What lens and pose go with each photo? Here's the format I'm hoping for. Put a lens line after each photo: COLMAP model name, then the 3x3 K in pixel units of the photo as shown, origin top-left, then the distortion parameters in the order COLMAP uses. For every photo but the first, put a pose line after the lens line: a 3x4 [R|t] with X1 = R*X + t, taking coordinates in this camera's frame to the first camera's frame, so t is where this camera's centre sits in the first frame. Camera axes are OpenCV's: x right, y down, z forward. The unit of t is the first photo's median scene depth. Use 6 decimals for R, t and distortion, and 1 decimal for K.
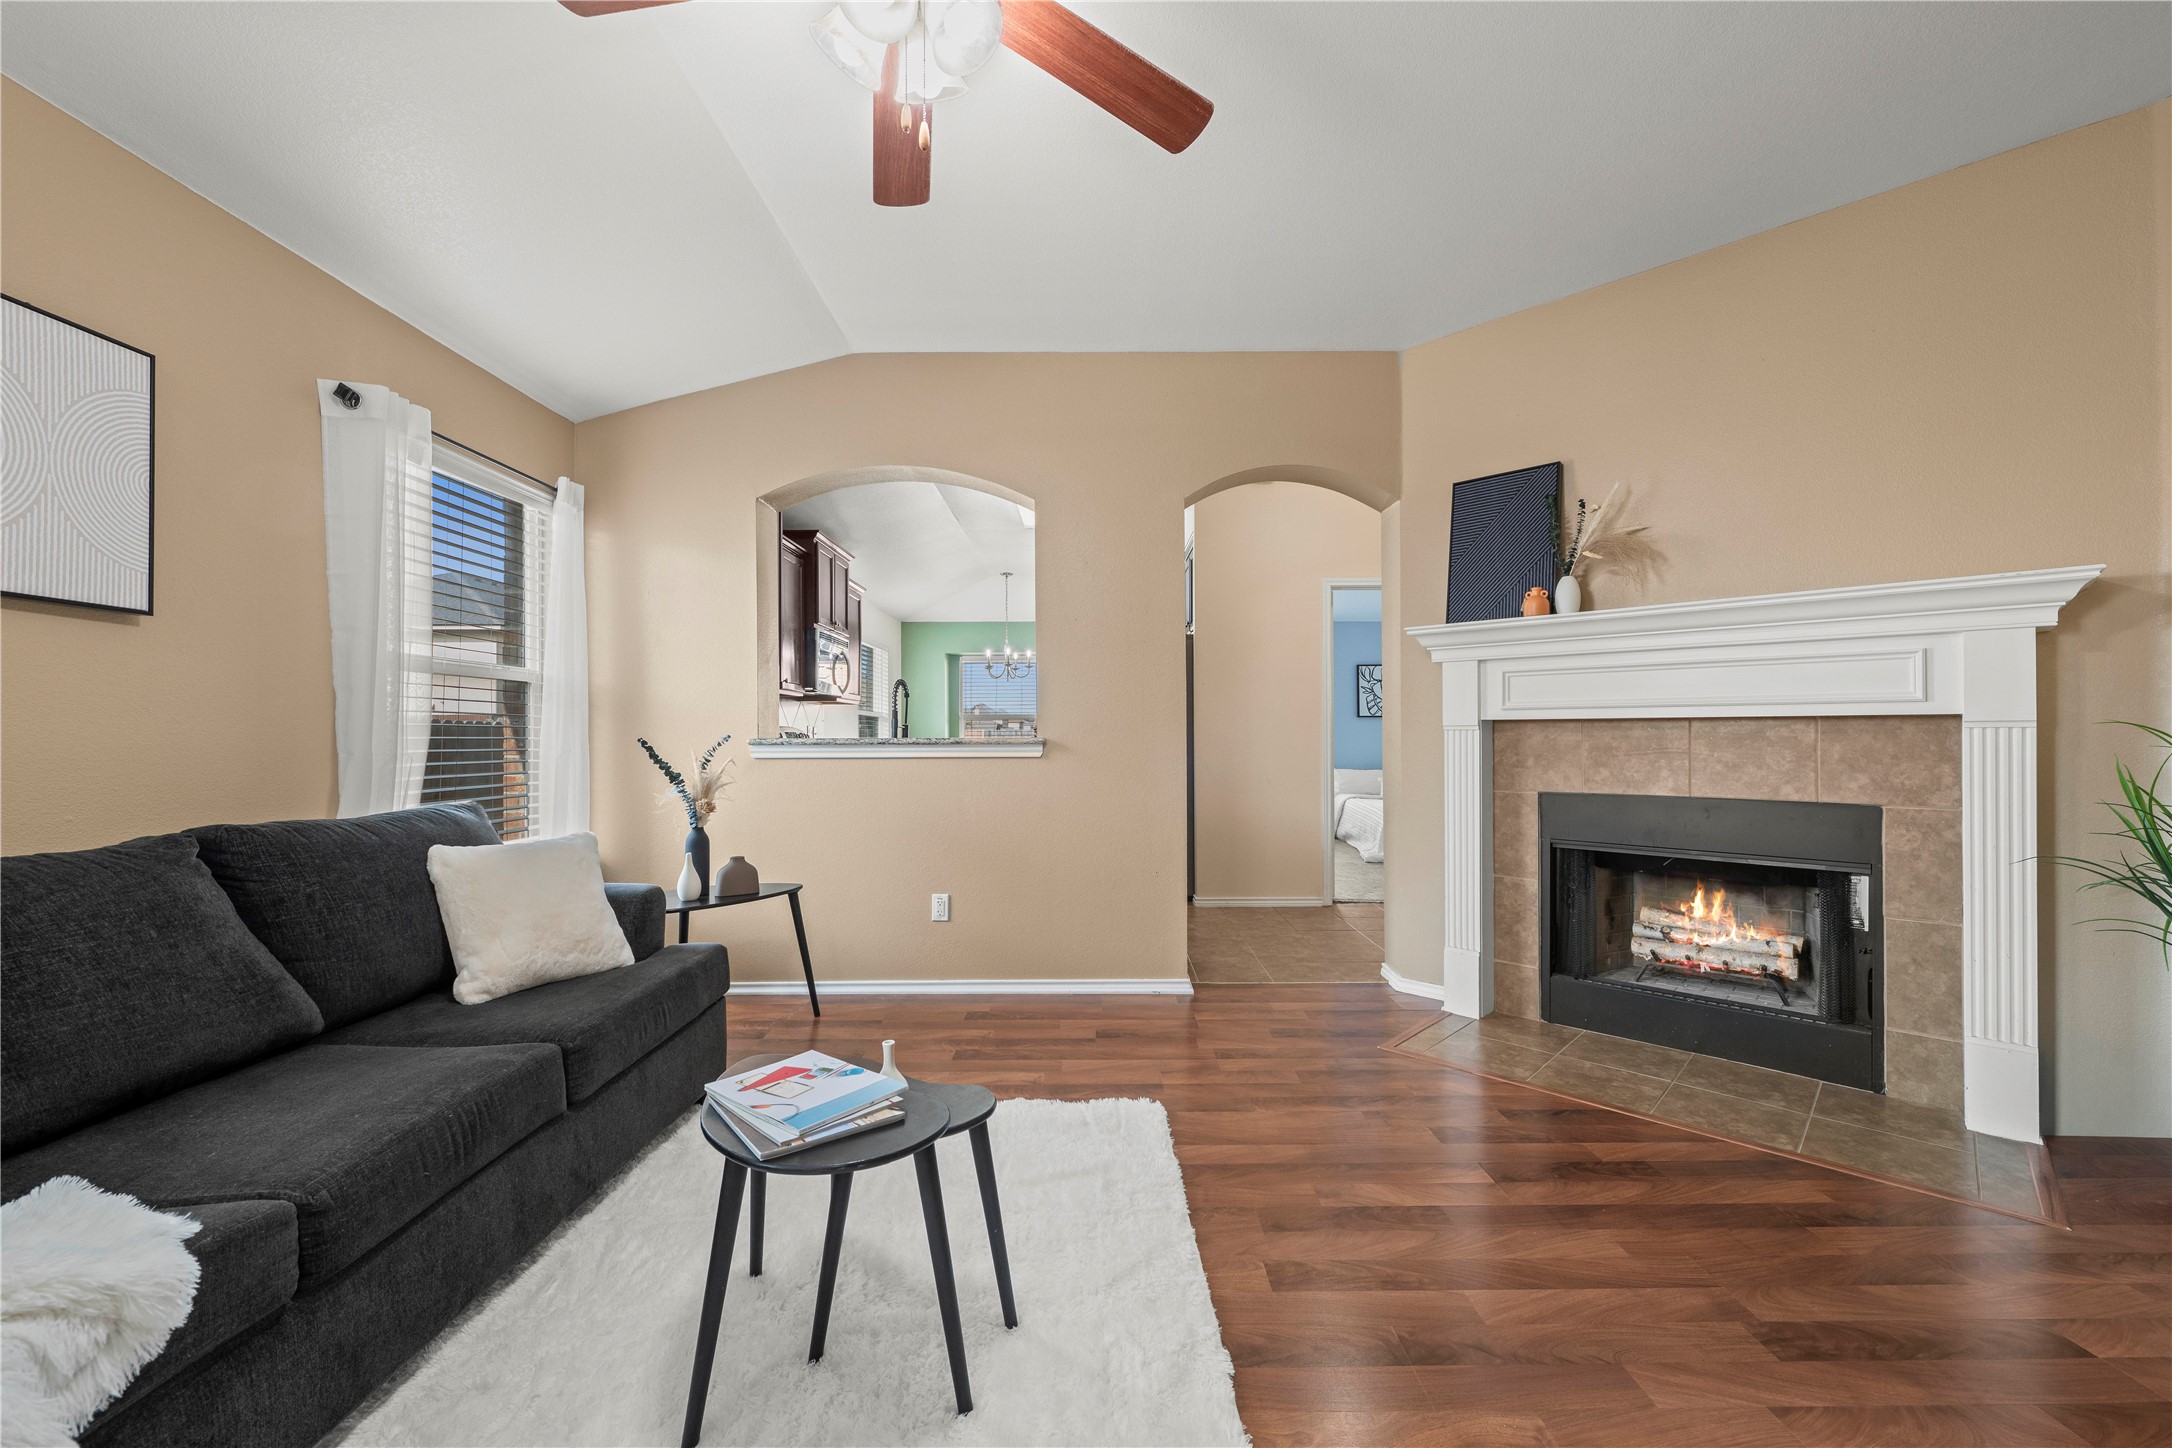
lens RADIAL K [[858.8, 0, 1100.8], [0, 858.8, 730.4], [0, 0, 1]] dist [-0.003228, 0.000222]
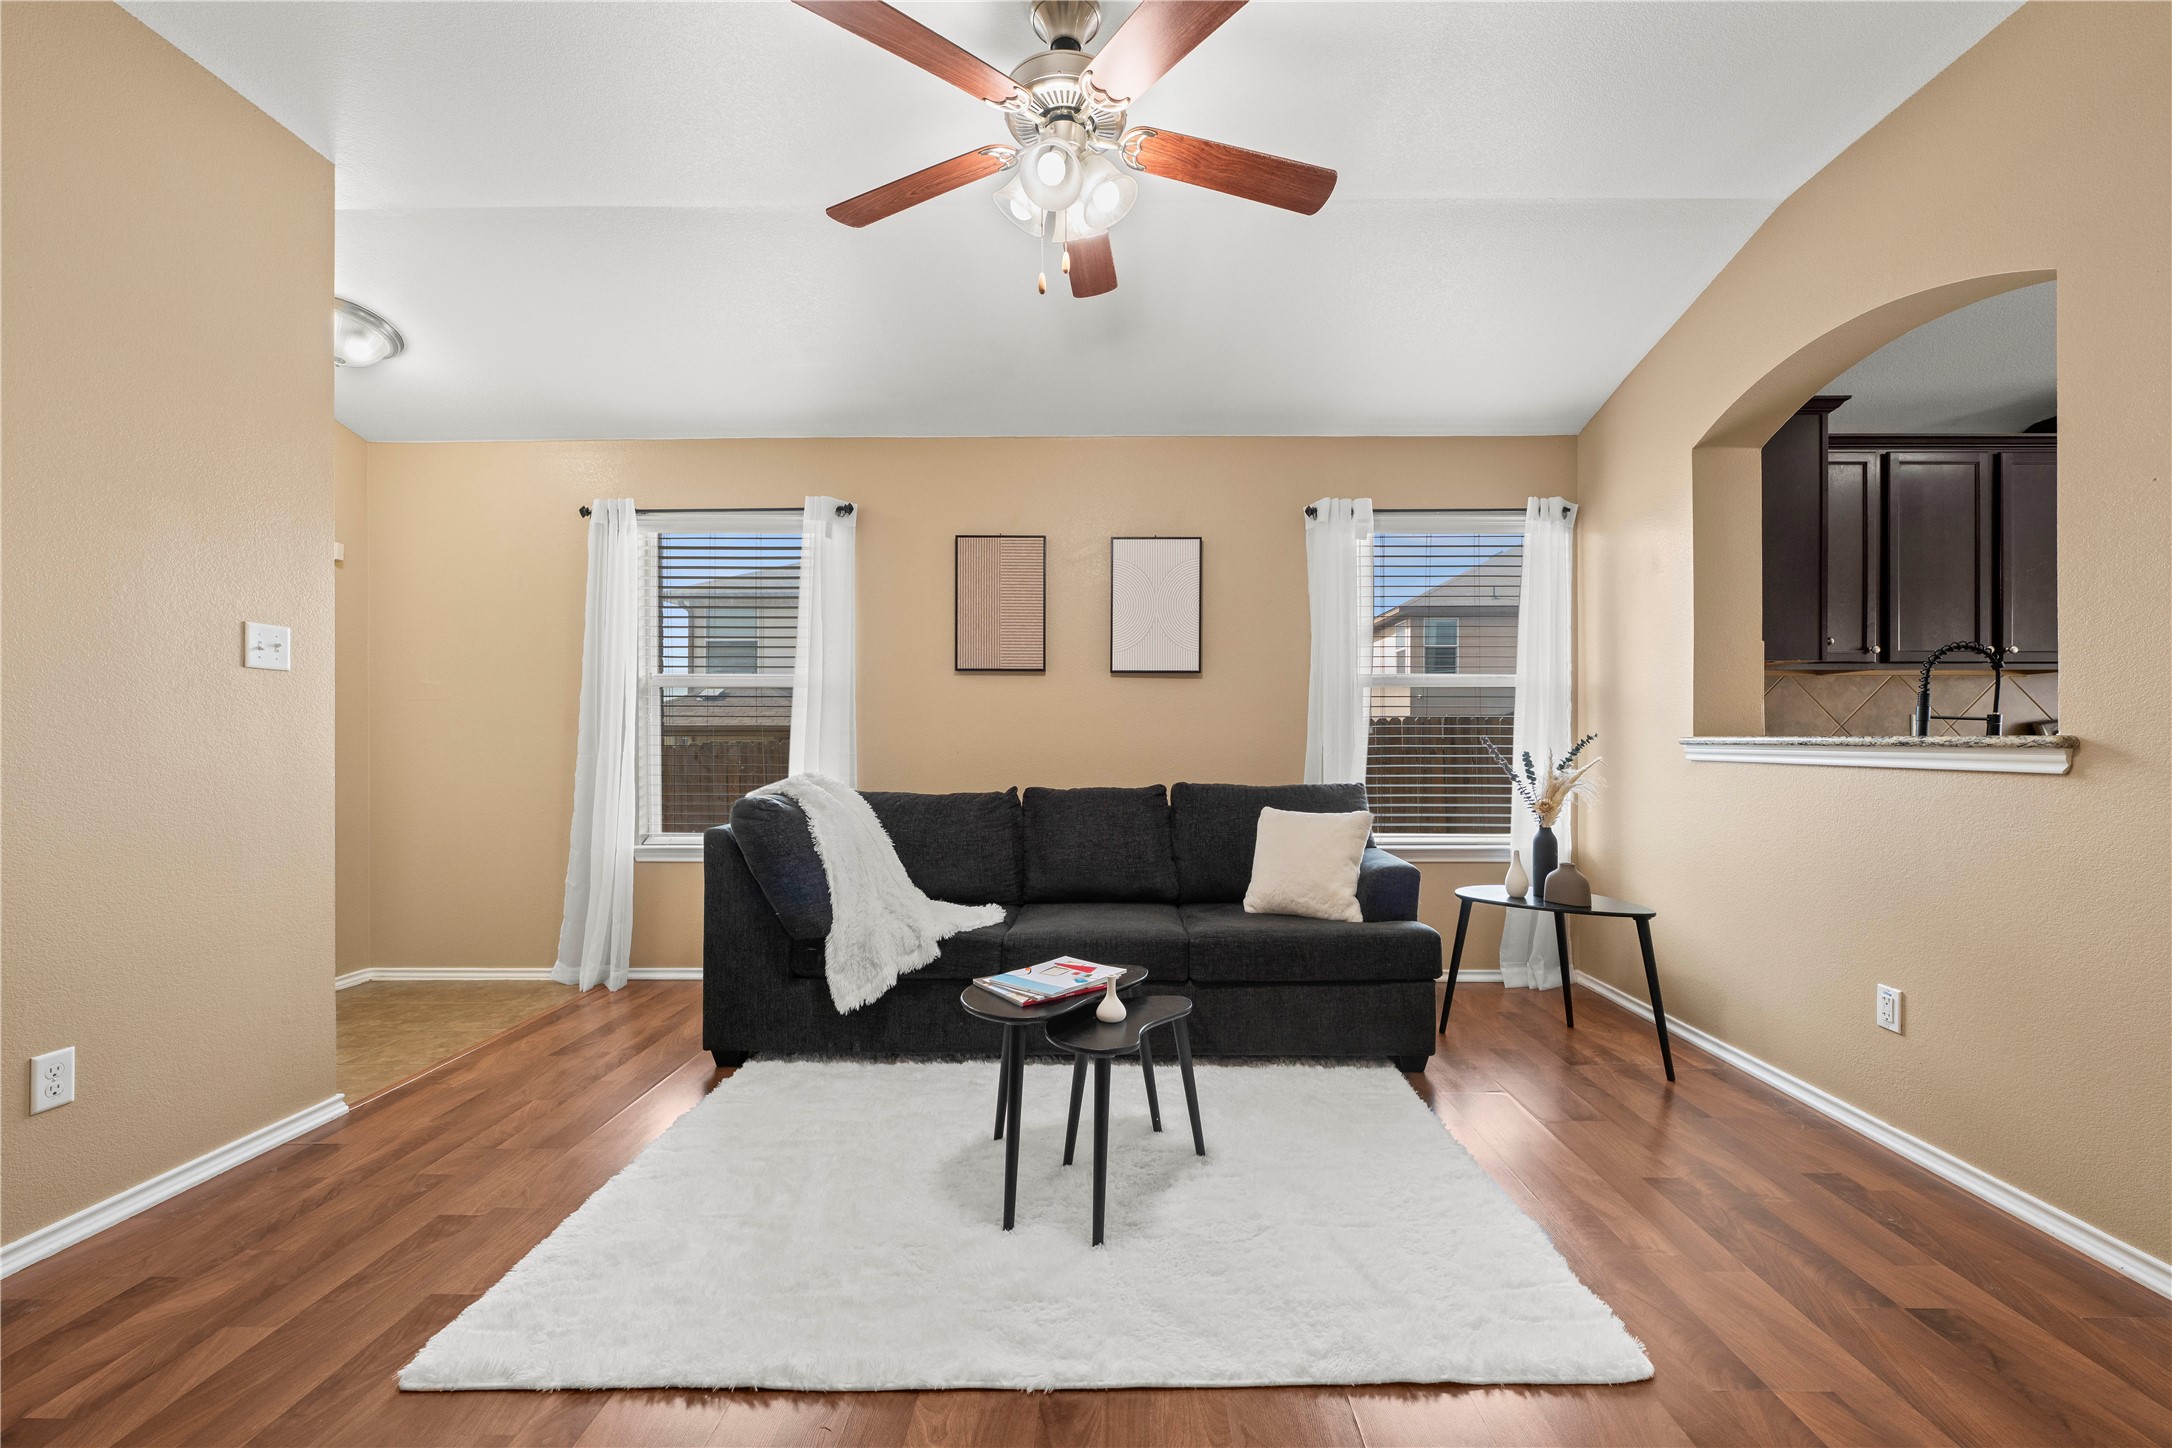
lens RADIAL K [[858.8, 0, 1105.6], [0, 858.8, 737.9], [0, 0, 1]] dist [-0.003228, 0.000222]
pose [[-0.021489, 0.002742, -0.999765, 0.518631], [0.008636, 0.999959, 0.002557, 0.004834], [0.999732, -0.008579, -0.021512, 0.518923]]
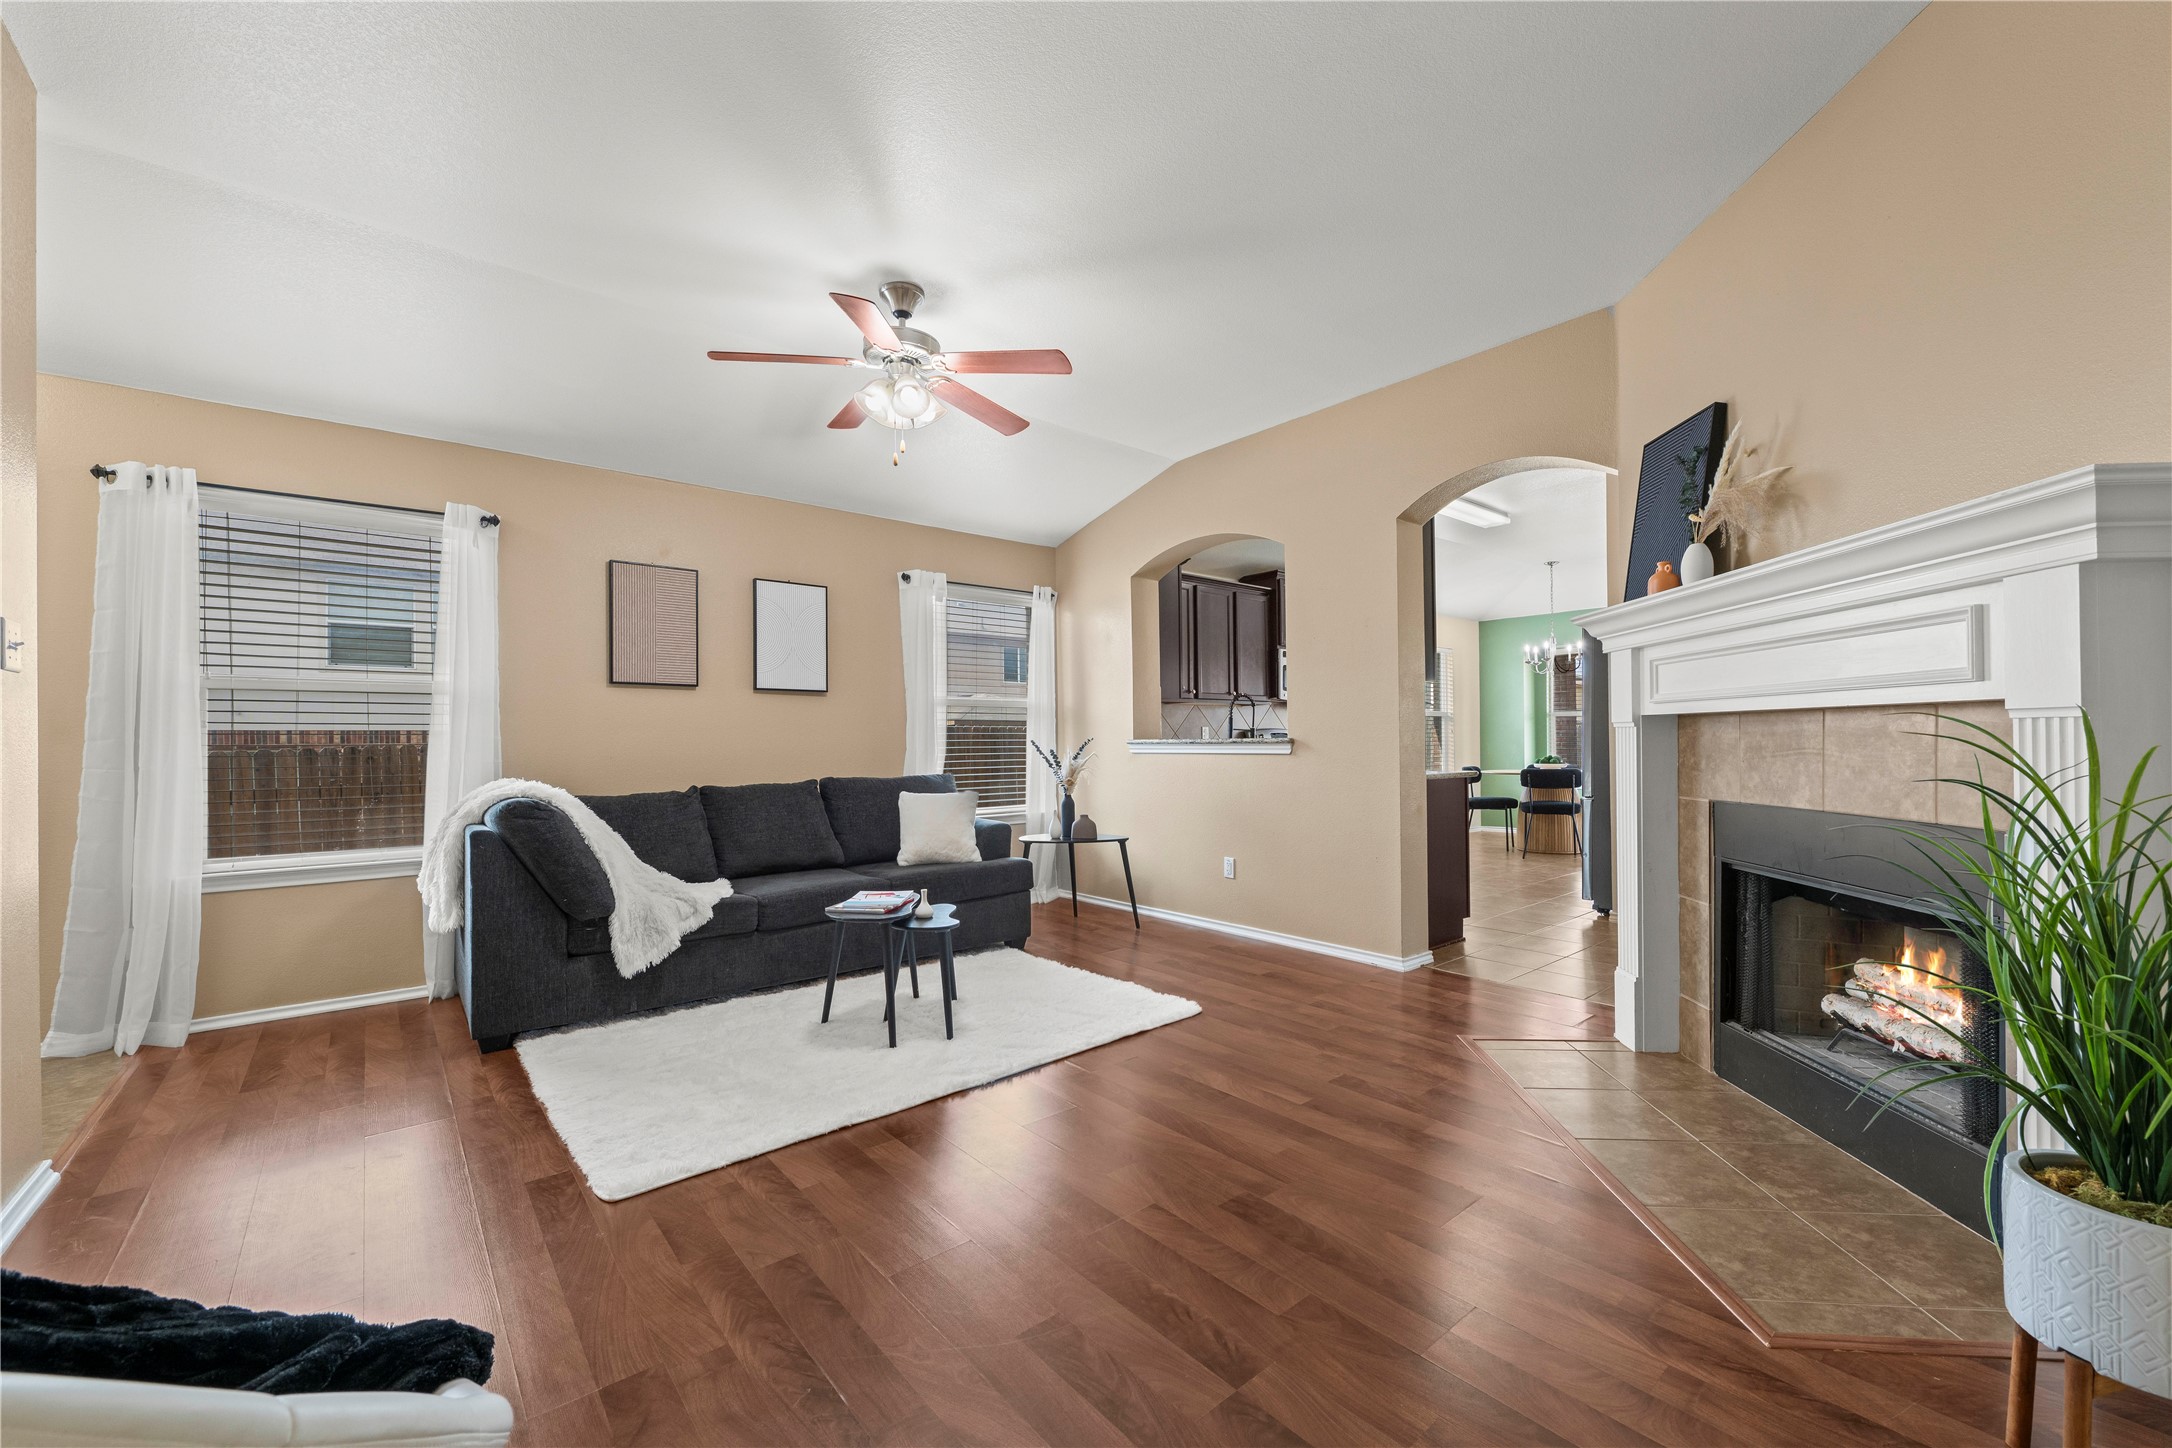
lens RADIAL K [[858.8, 0, 1091.8], [0, 858.8, 733.2], [0, 0, 1]] dist [-0.003228, 0.000222]
pose [[0.637511, -0.009475, -0.770383, 0.804456], [0.013691, 0.999906, -0.000969, -0.000455], [0.770320, -0.009929, 0.637580, 0.004804]]
